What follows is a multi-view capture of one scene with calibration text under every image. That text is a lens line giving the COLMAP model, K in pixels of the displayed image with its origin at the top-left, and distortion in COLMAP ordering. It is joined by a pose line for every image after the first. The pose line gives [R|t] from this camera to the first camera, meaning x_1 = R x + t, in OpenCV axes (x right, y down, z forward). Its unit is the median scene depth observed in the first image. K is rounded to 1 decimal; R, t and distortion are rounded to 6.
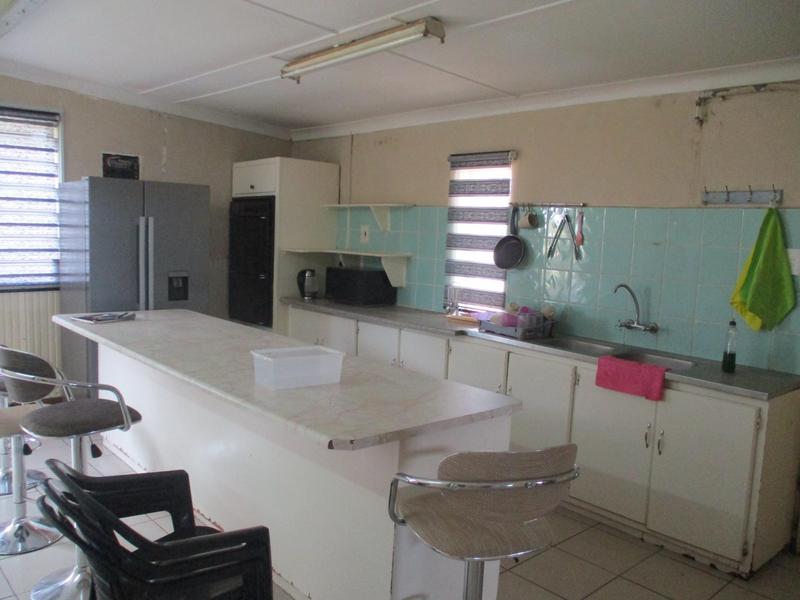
lens RADIAL K [[641.9, 0, 400.0], [0, 641.9, 300.0], [0, 0, 1]] dist [-0.001889, -0.003160]
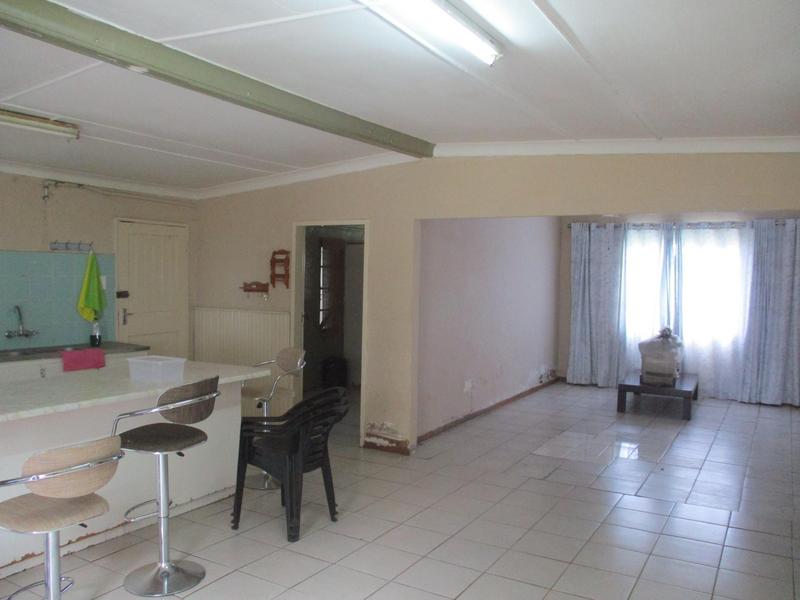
lens RADIAL K [[641.9, 0, 400.0], [0, 641.9, 300.0], [0, 0, 1]] dist [-0.001889, -0.003160]
pose [[-0.274479, -0.054903, 0.960024, -1.332397], [0.110888, 0.989901, 0.088316, -0.073587], [-0.955178, 0.130696, -0.265619, 0.634768]]
